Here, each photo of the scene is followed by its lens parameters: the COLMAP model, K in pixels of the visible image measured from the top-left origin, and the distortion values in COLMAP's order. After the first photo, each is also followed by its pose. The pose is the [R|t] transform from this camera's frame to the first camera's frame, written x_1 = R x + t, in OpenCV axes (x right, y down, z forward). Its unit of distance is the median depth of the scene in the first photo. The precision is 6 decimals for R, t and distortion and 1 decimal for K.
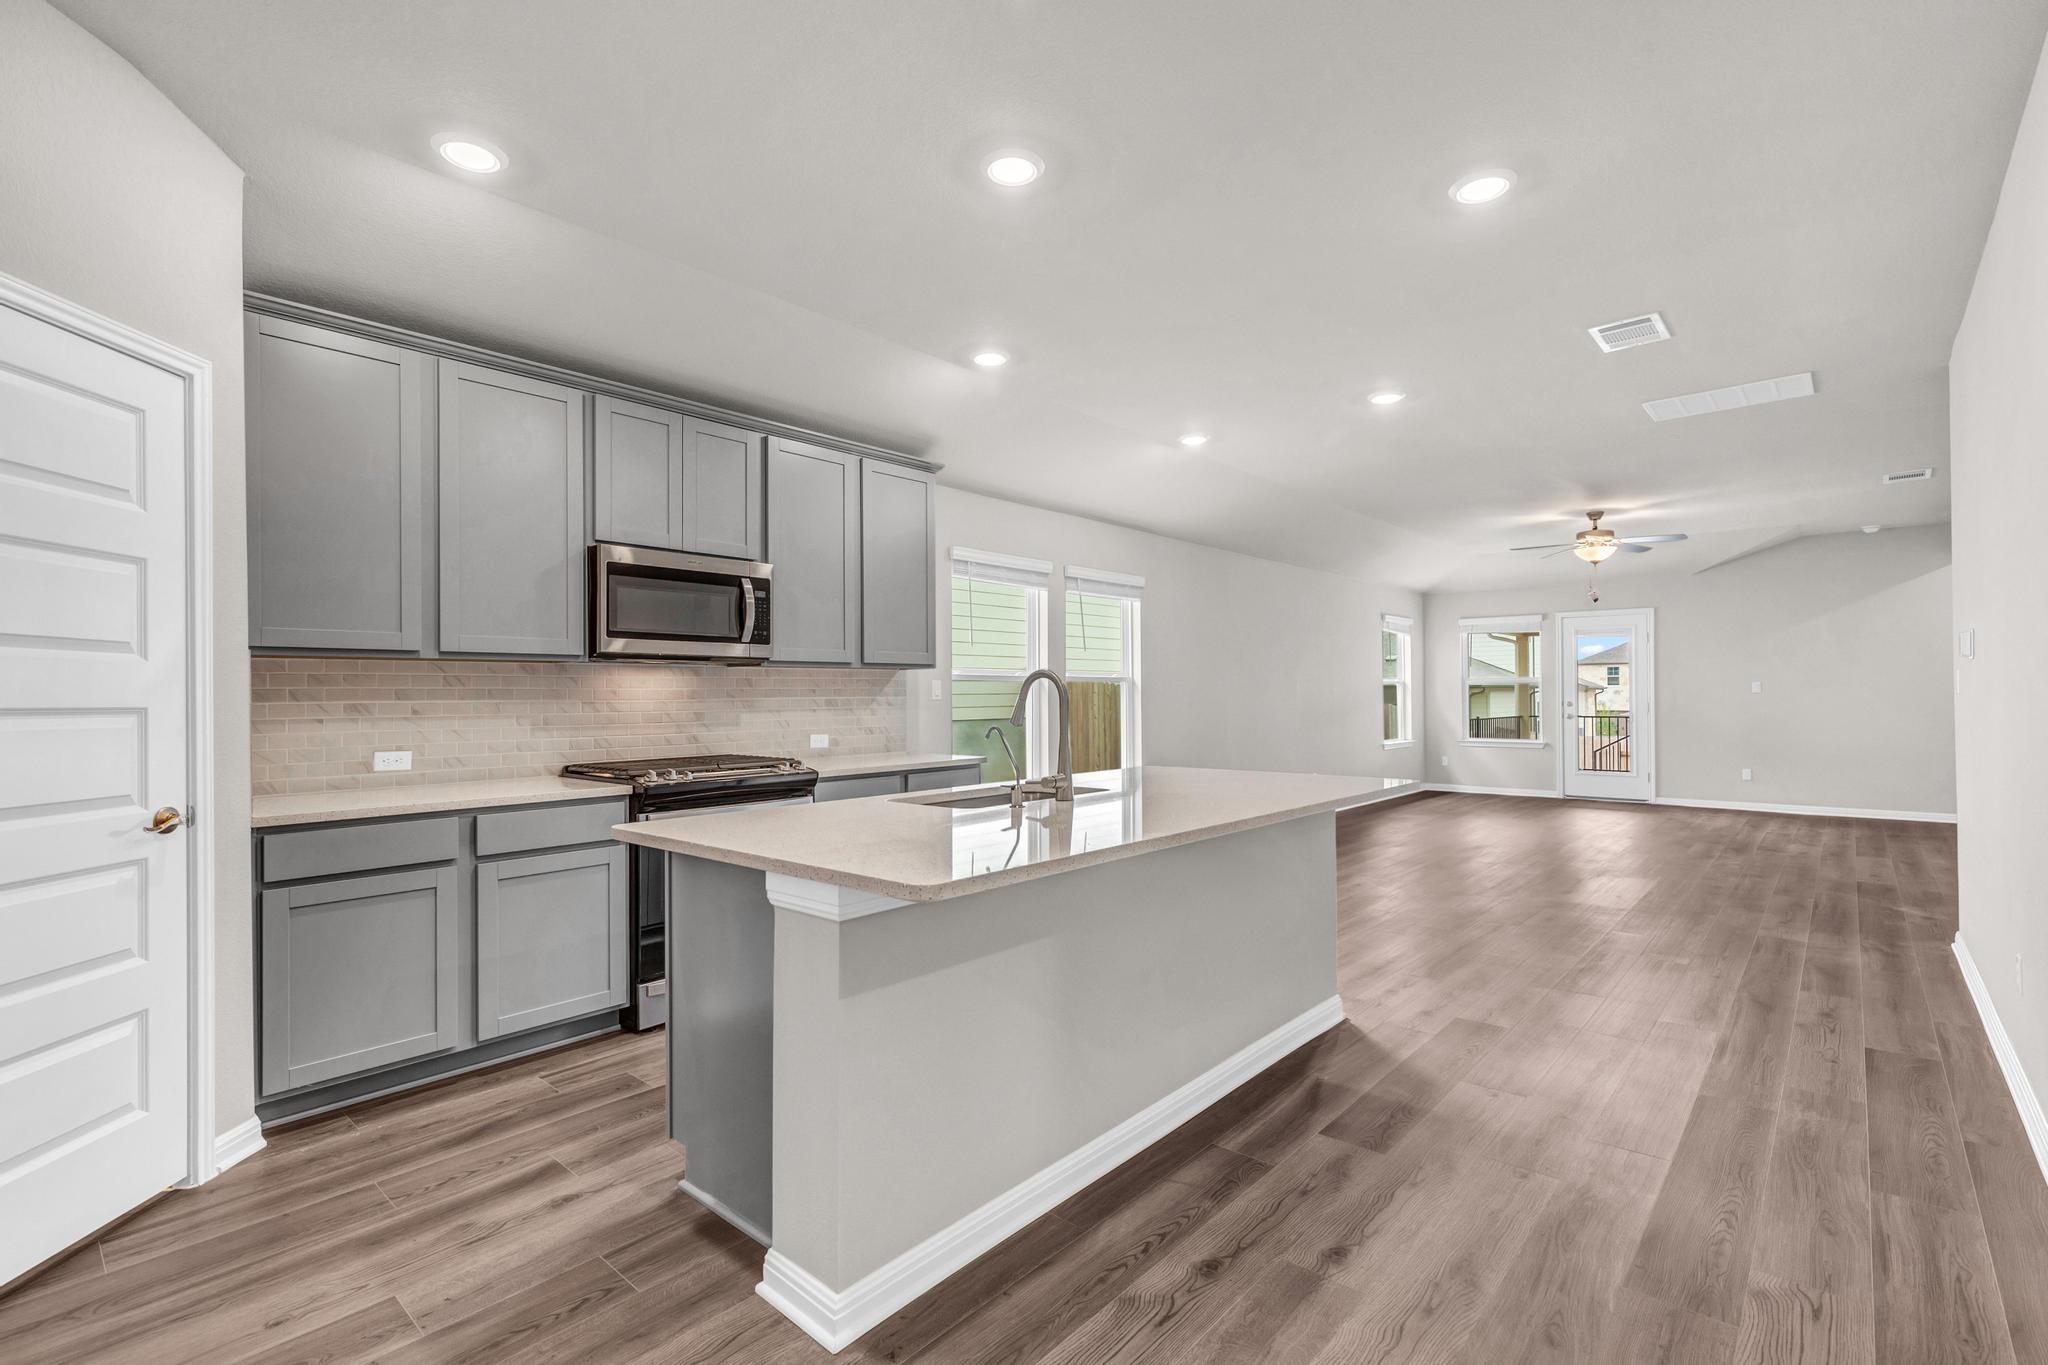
lens RADIAL K [[923.8, 0, 1034.9], [0, 923.8, 689.3], [0, 0, 1]] dist [0.011030, -0.003292]
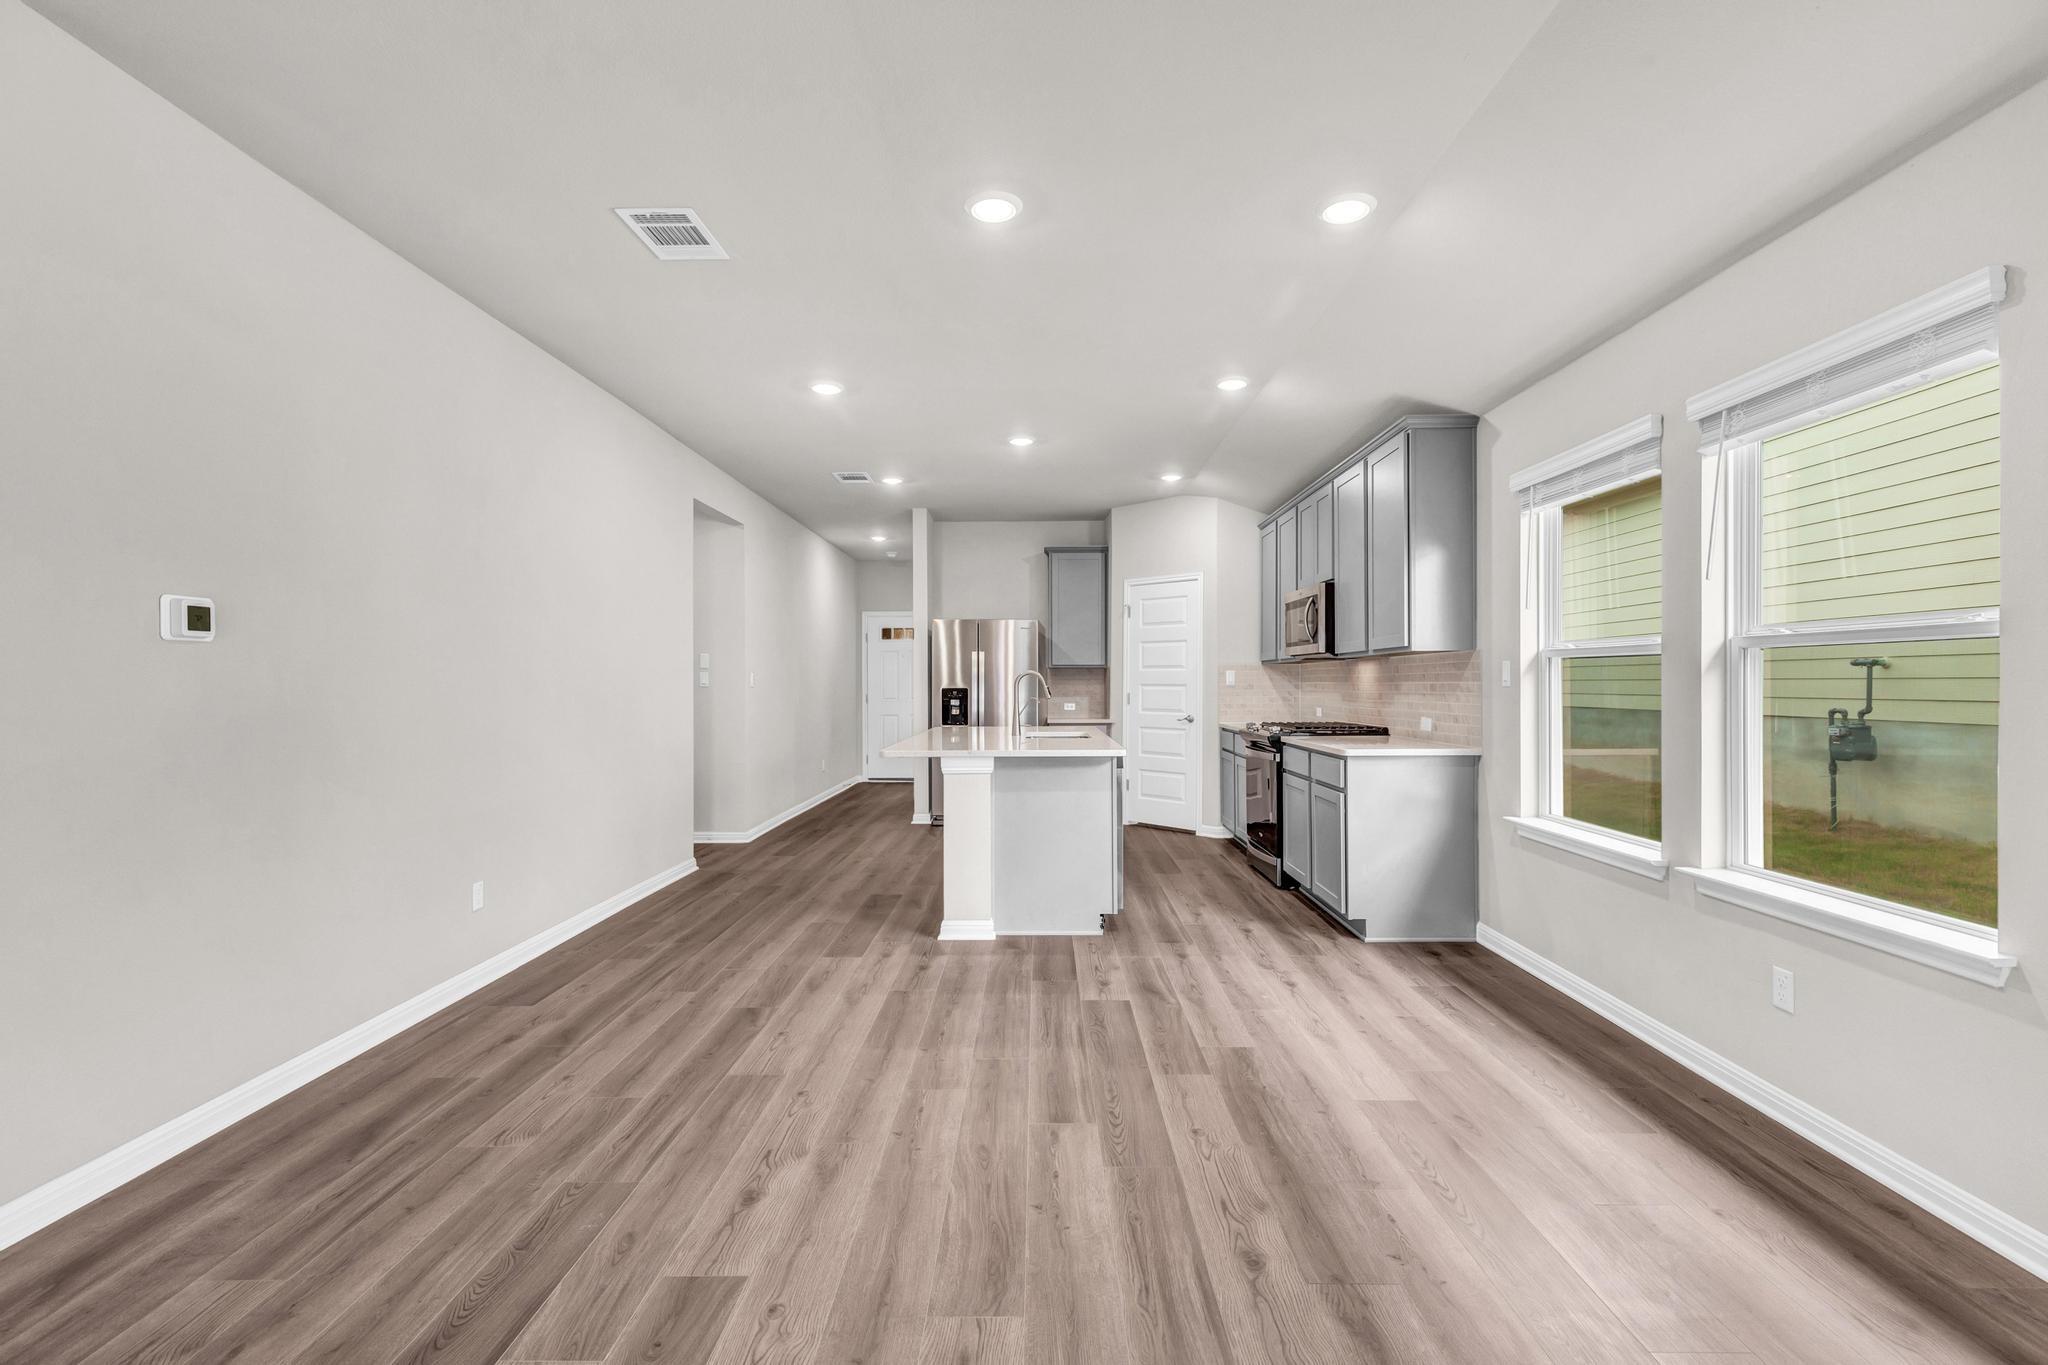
lens RADIAL K [[923.8, 0, 1031.3], [0, 923.8, 685.3], [0, 0, 1]] dist [0.011030, -0.003292]
pose [[-0.758252, 0.011348, -0.651863, 0.685197], [0.013378, 0.999909, 0.001846, 0.004052], [0.651825, -0.007321, -0.758334, 1.321806]]
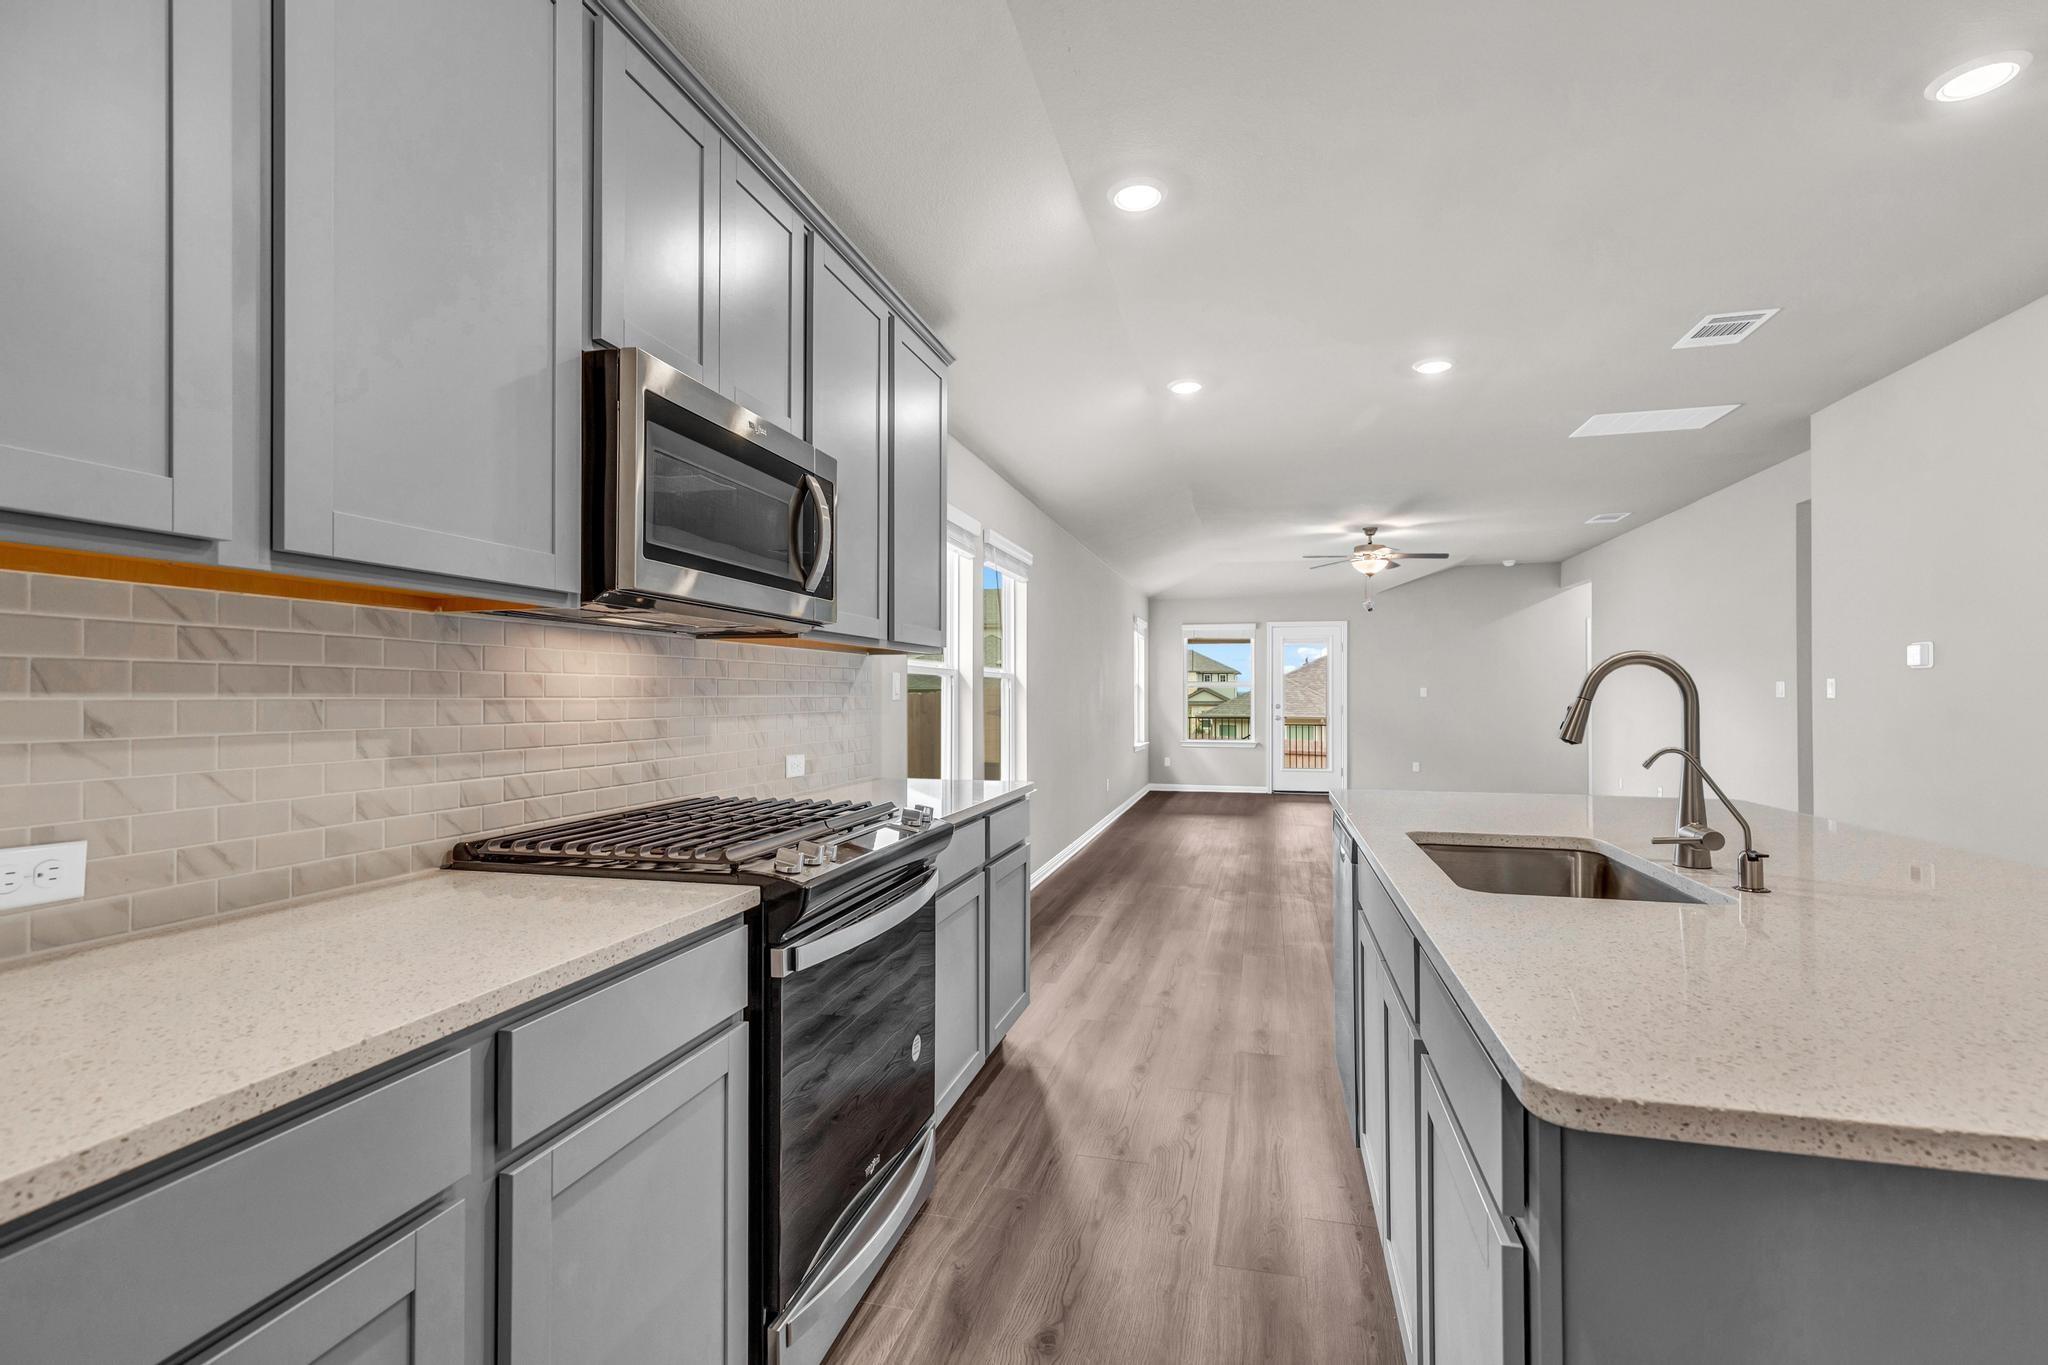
lens RADIAL K [[923.8, 0, 1045.8], [0, 923.8, 686.6], [0, 0, 1]] dist [0.011030, -0.003292]
pose [[0.885137, 0.011900, 0.465178, -0.327972], [-0.009862, 0.999928, -0.006815, 0.005274], [-0.465226, 0.001444, 0.885191, 0.336165]]
